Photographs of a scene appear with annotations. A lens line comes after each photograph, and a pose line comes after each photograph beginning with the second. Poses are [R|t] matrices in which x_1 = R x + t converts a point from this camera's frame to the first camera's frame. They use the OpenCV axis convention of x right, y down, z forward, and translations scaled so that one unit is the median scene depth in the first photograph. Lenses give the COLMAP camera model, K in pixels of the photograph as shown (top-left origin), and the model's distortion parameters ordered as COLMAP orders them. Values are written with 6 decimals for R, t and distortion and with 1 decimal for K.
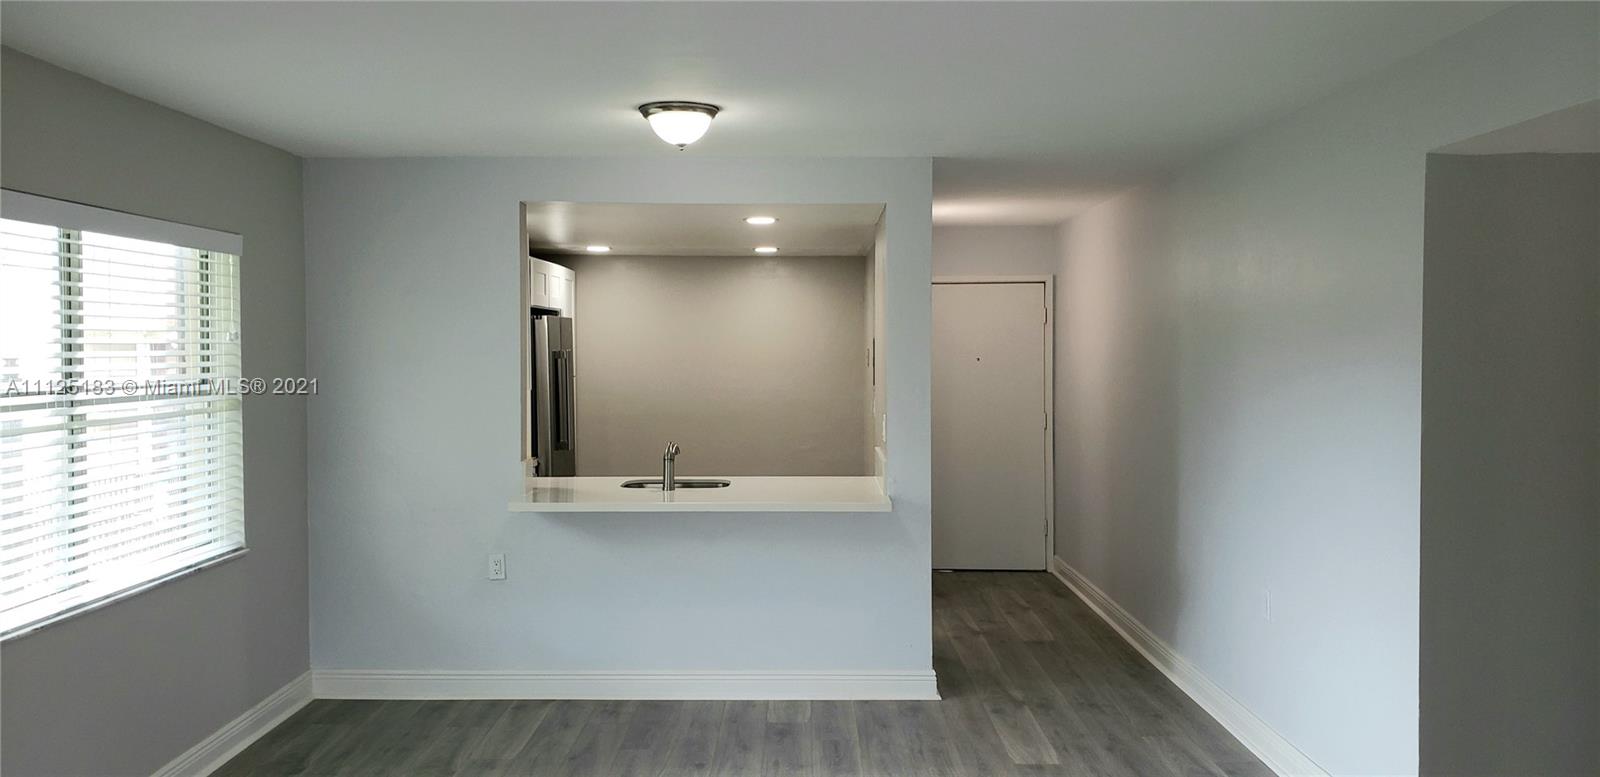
lens RADIAL K [[1233.5, 0, 773.5], [0, 1233.5, 374.6], [0, 0, 1]] dist [0.064268, -0.157798]
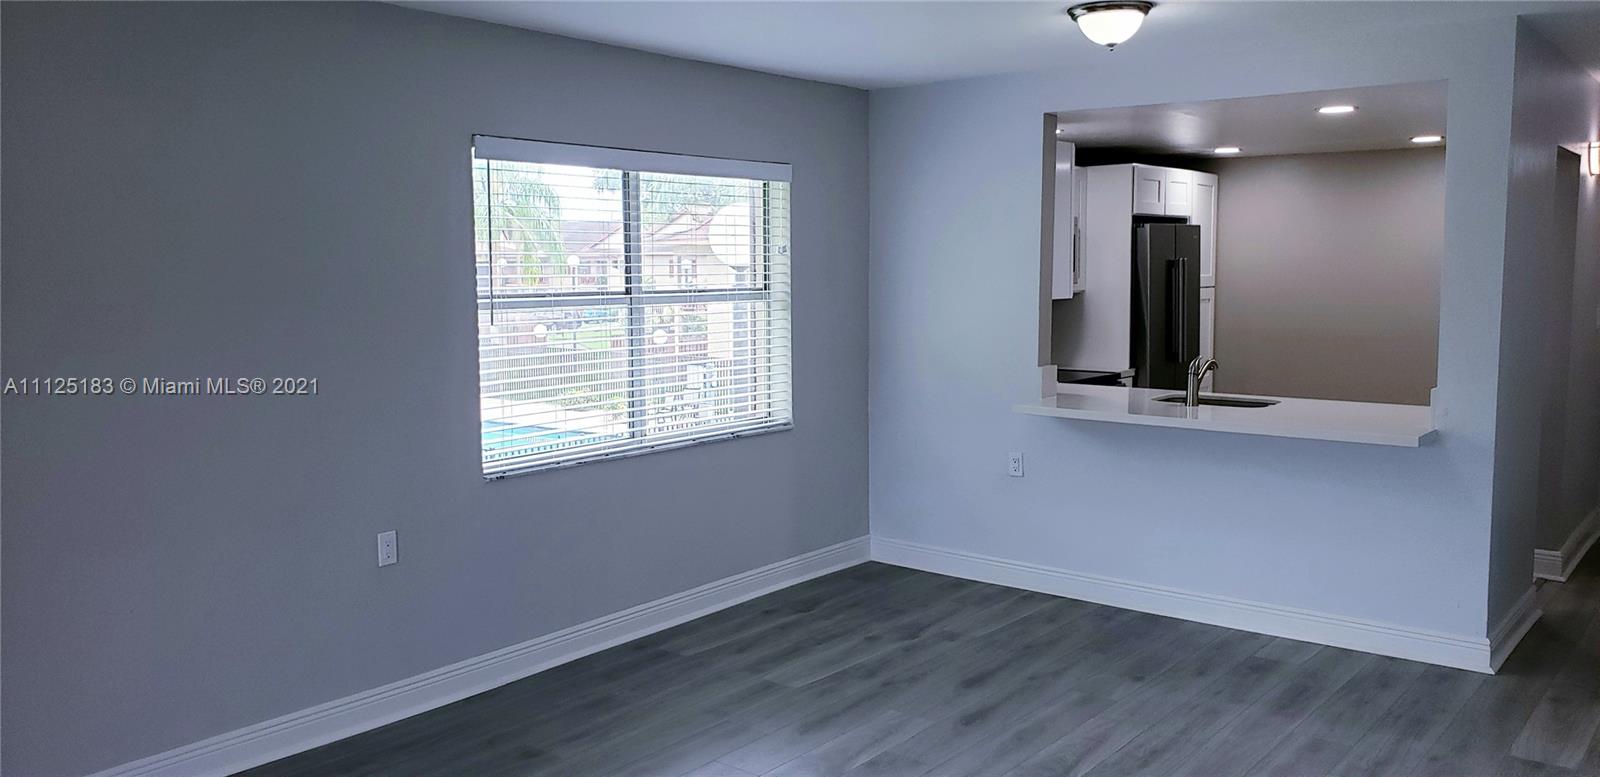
lens RADIAL K [[1248.9, 0, 766.3], [0, 1248.9, 369.4], [0, 0, 1]] dist [0.048367, -0.048268]
pose [[0.781371, 0.050696, -0.622004, 0.279851], [-0.008620, 0.997477, 0.070470, 0.000211], [0.624007, -0.049702, 0.779837, 0.035516]]
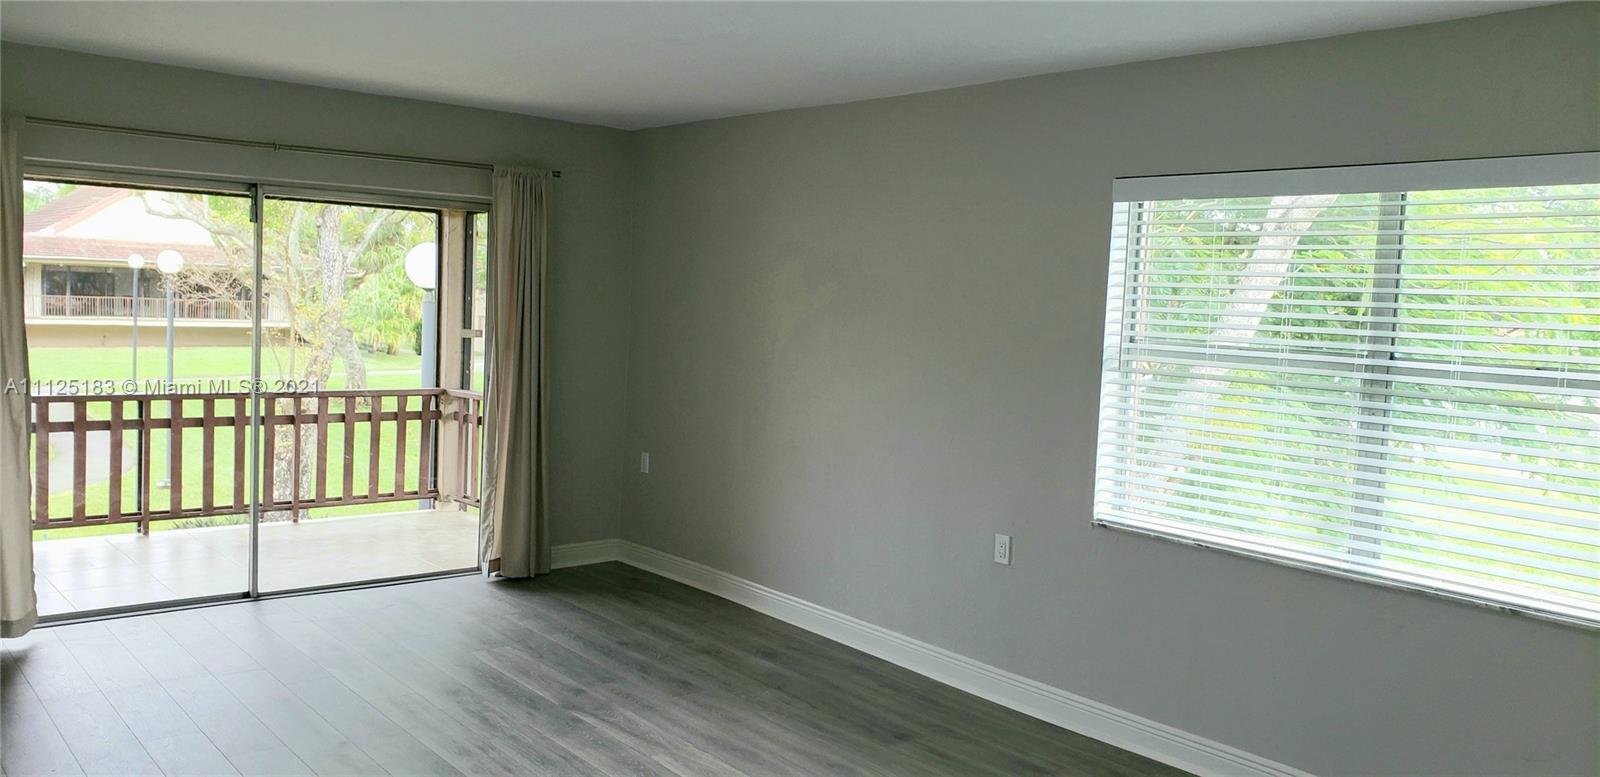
lens RADIAL K [[1235.5, 0, 766.2], [0, 1235.5, 380.5], [0, 0, 1]] dist [0.070983, -0.111634]
pose [[-0.764507, 0.017318, -0.644383, 0.314210], [-0.053851, 0.994429, 0.090615, -0.022952], [0.642363, 0.103976, -0.759315, 1.024781]]
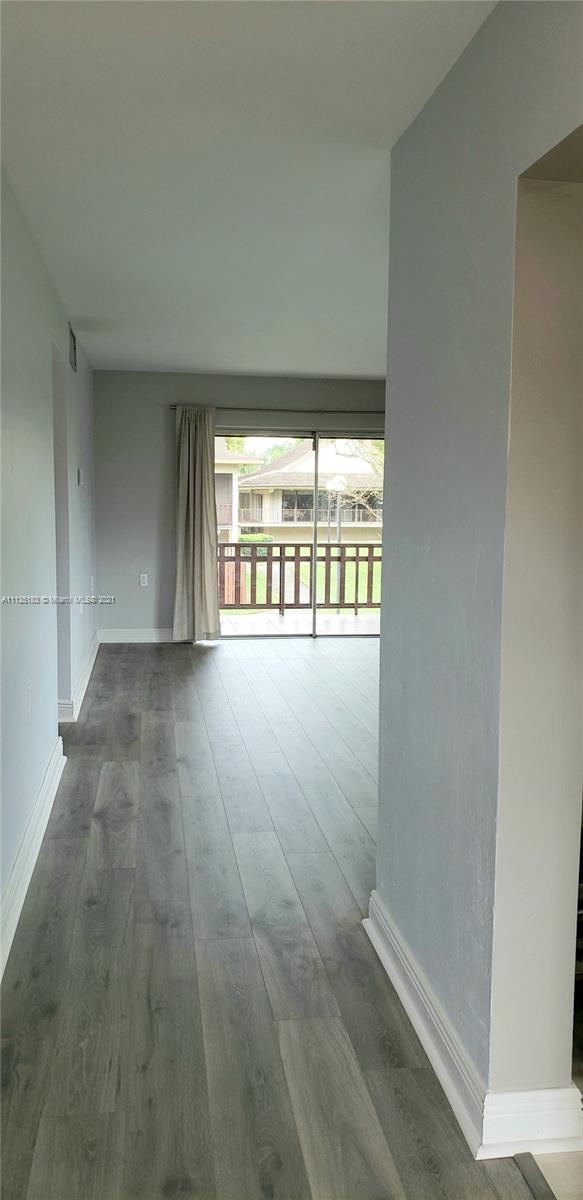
lens RADIAL K [[926.1, 0, 284.7], [0, 926.1, 604.4], [0, 0, 1]] dist [0.010380, -0.005072]
pose [[-0.985901, 0.009972, -0.167030, 0.279698], [-0.014505, 0.989372, 0.144684, -0.003785], [0.166697, 0.145067, -0.975278, 1.549557]]
